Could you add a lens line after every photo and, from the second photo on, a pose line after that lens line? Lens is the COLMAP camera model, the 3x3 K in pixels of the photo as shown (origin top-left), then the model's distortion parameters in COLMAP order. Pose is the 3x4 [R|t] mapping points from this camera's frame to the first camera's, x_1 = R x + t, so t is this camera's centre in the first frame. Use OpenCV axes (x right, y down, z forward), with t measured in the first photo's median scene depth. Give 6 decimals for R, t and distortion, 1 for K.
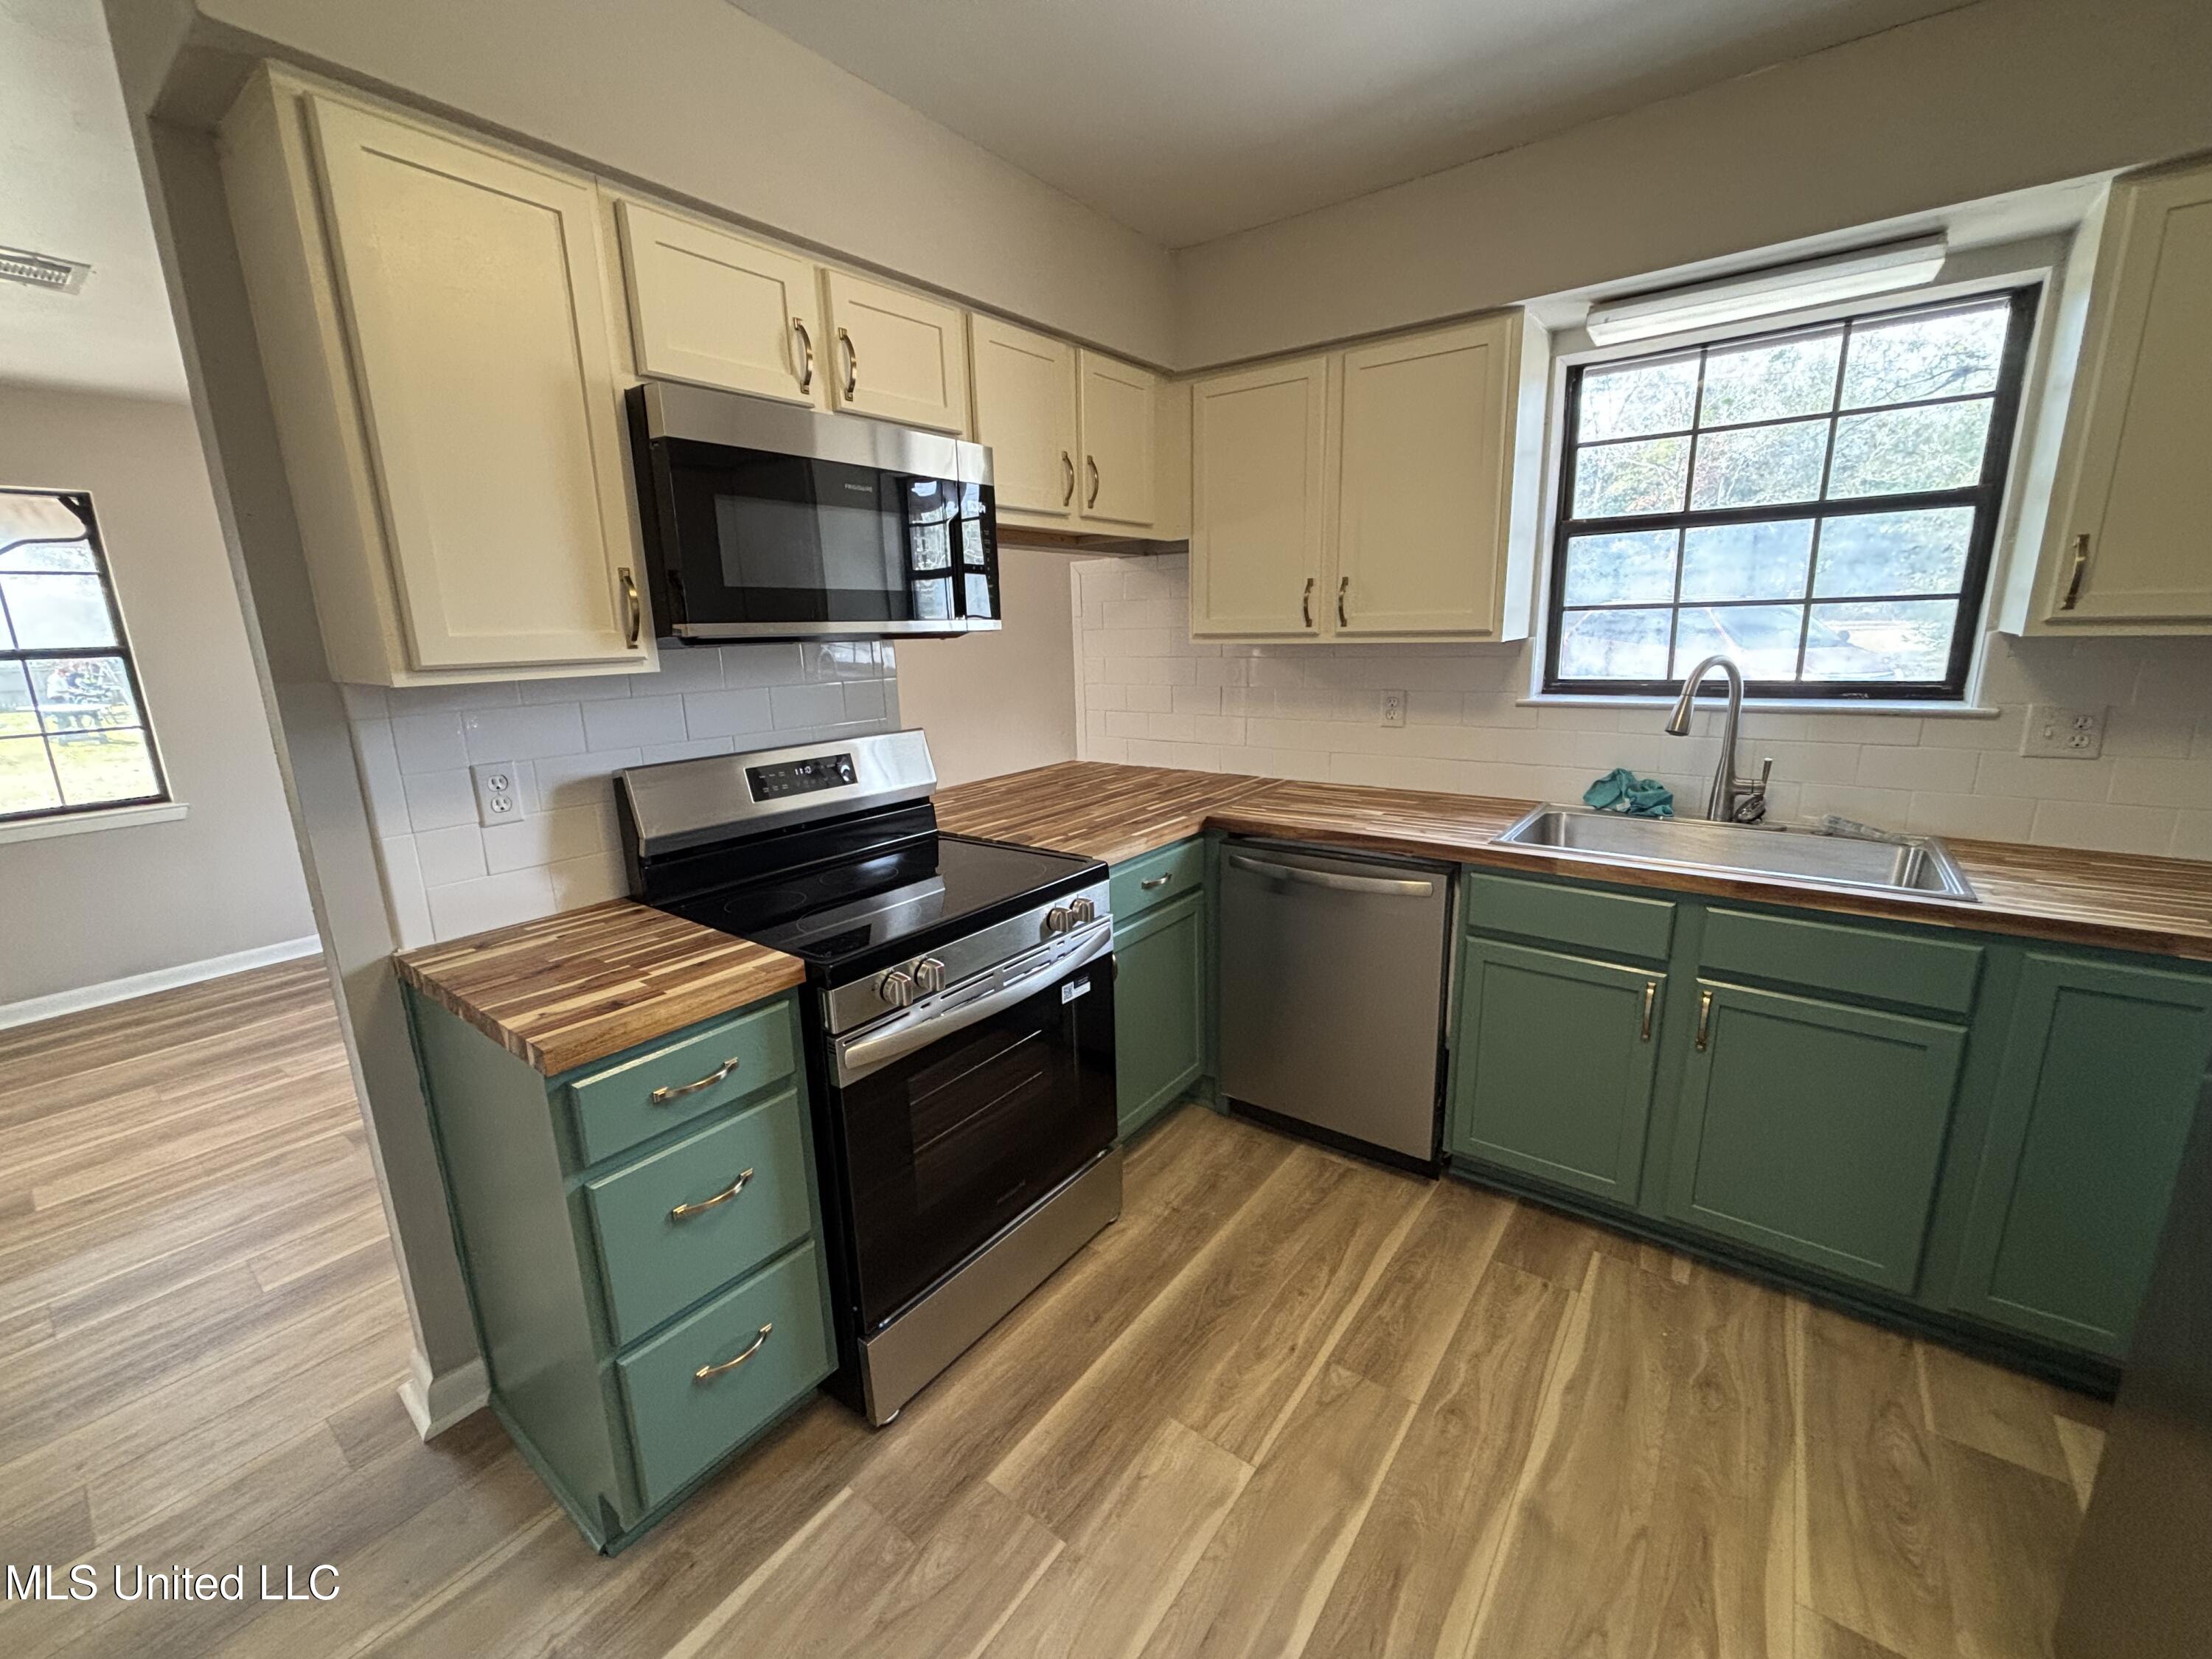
lens RADIAL K [[887.3, 0, 1117.5], [0, 887.3, 826.5], [0, 0, 1]] dist [-0.000675, -0.000209]
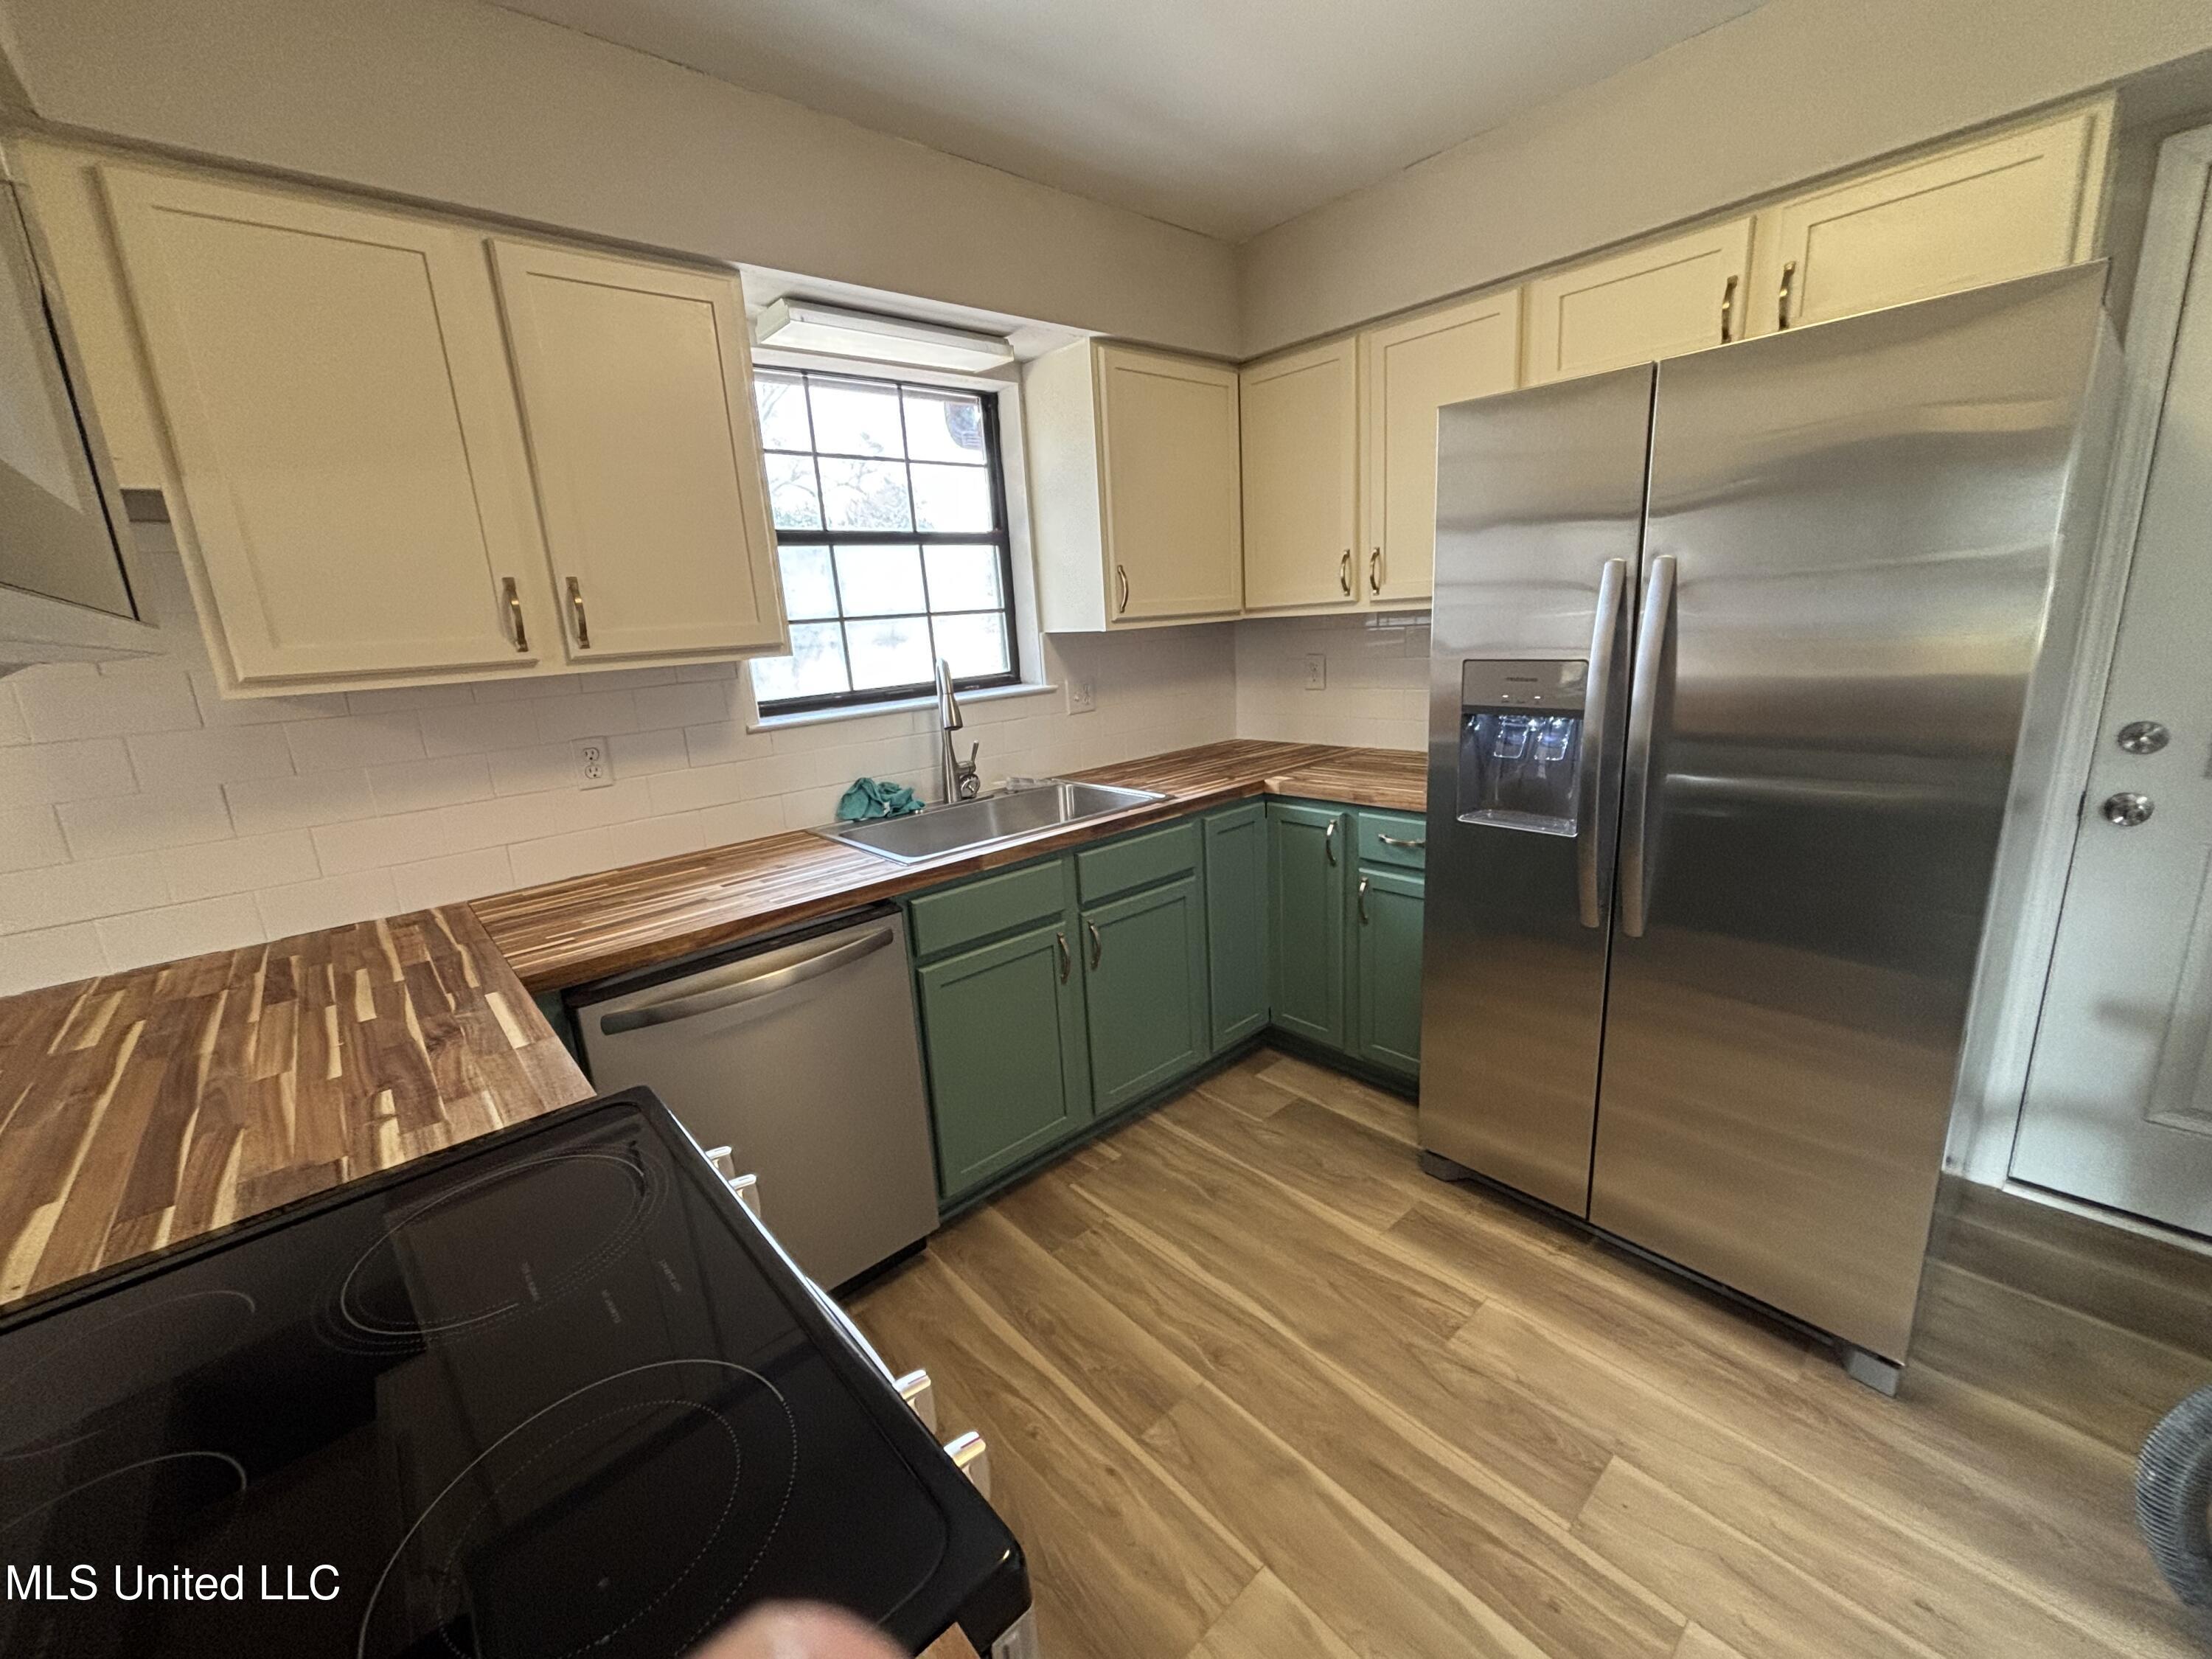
lens RADIAL K [[887.3, 0, 1095.6], [0, 887.3, 828.7], [0, 0, 1]] dist [-0.000675, -0.000209]
pose [[0.208337, -0.219619, 0.953081, -0.446529], [0.269700, 0.949583, 0.159859, -0.123826], [-0.940137, 0.223741, 0.257064, 0.619920]]
